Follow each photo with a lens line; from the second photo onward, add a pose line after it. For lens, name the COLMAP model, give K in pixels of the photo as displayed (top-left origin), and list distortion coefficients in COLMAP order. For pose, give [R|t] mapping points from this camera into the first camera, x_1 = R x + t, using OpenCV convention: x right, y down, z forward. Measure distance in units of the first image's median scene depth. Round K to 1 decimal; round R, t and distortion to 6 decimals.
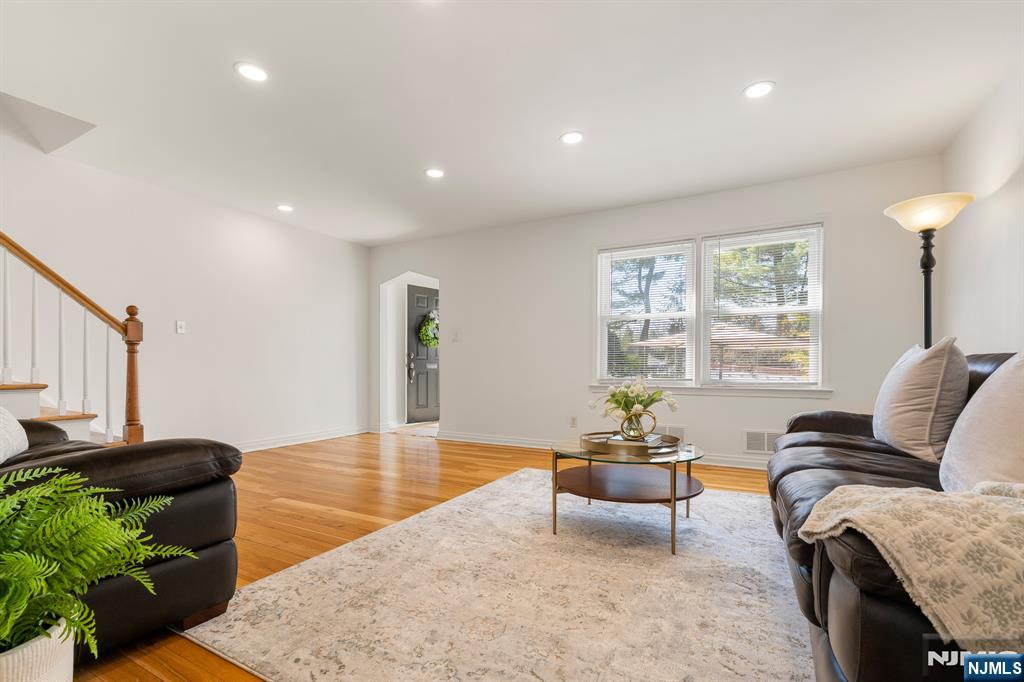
lens RADIAL K [[460.6, 0, 514.8], [0, 460.6, 367.6], [0, 0, 1]] dist [-0.000586, 0.000034]
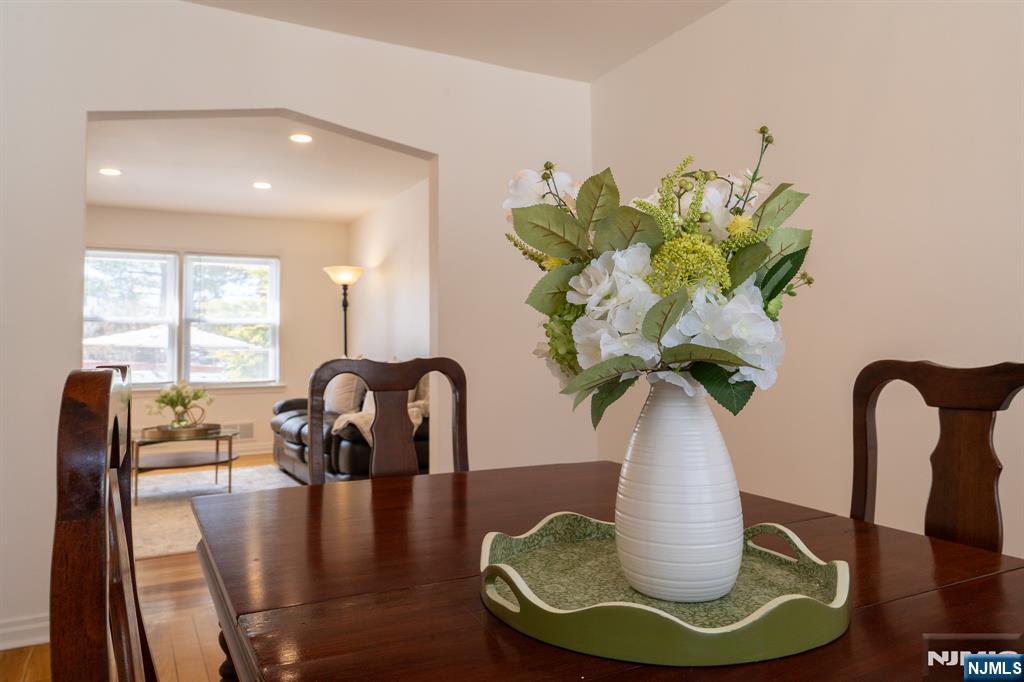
lens RADIAL K [[757.6, 0, 511.9], [0, 757.6, 309.0], [0, 0, 1]] dist [-0.001765, -0.000435]
pose [[0.543501, 0.035072, 0.838676, -0.745460], [0.019278, 0.998342, -0.054242, -0.036889], [-0.839187, 0.045648, 0.541923, -0.686379]]
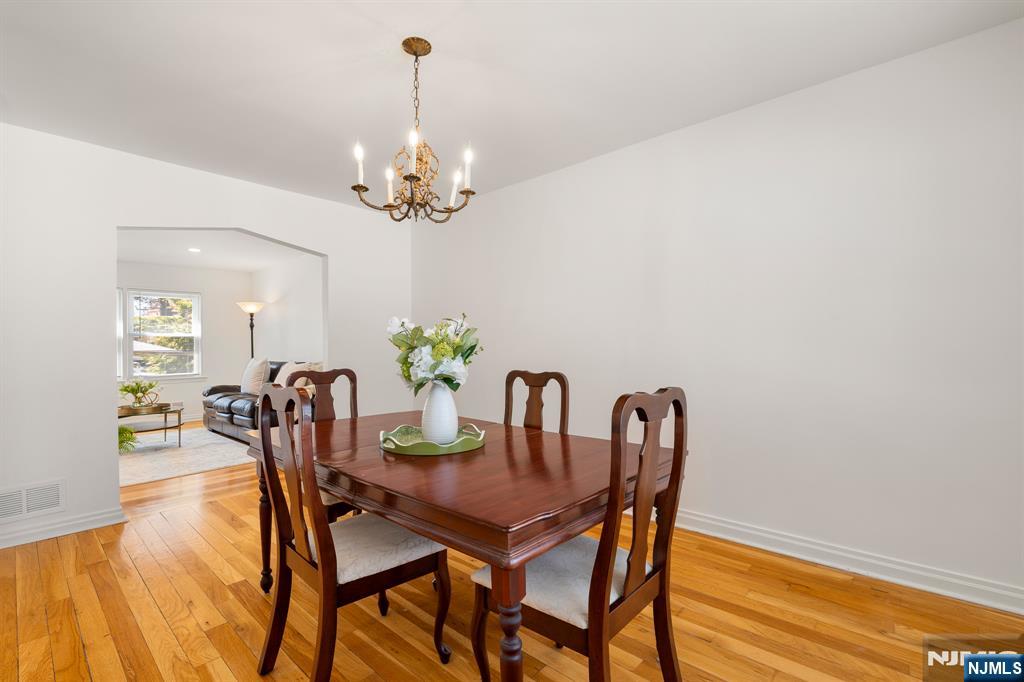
lens RADIAL K [[456.0, 0, 512.0], [0, 456.0, 341.0], [0, 0, 1]] dist [-0.001866, -0.000189]
pose [[0.242698, 0.006316, 0.970081, -0.898548], [0.021664, 0.999694, -0.011928, -0.054497], [-0.969860, 0.023911, 0.242487, -0.759027]]
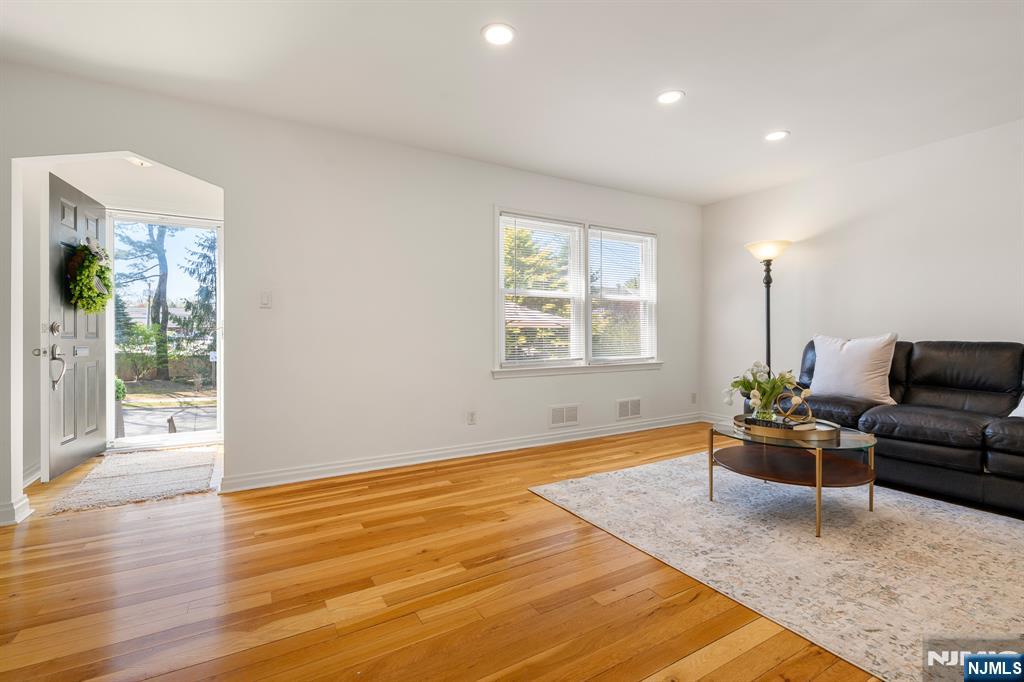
lens RADIAL K [[459.9, 0, 513.3], [0, 459.9, 332.5], [0, 0, 1]] dist [-0.001255, -0.000204]
pose [[0.522786, 0.000149, 0.852464, -0.649244], [0.006461, 0.999971, -0.004137, -0.033666], [-0.852440, 0.007671, 0.522769, 0.655324]]
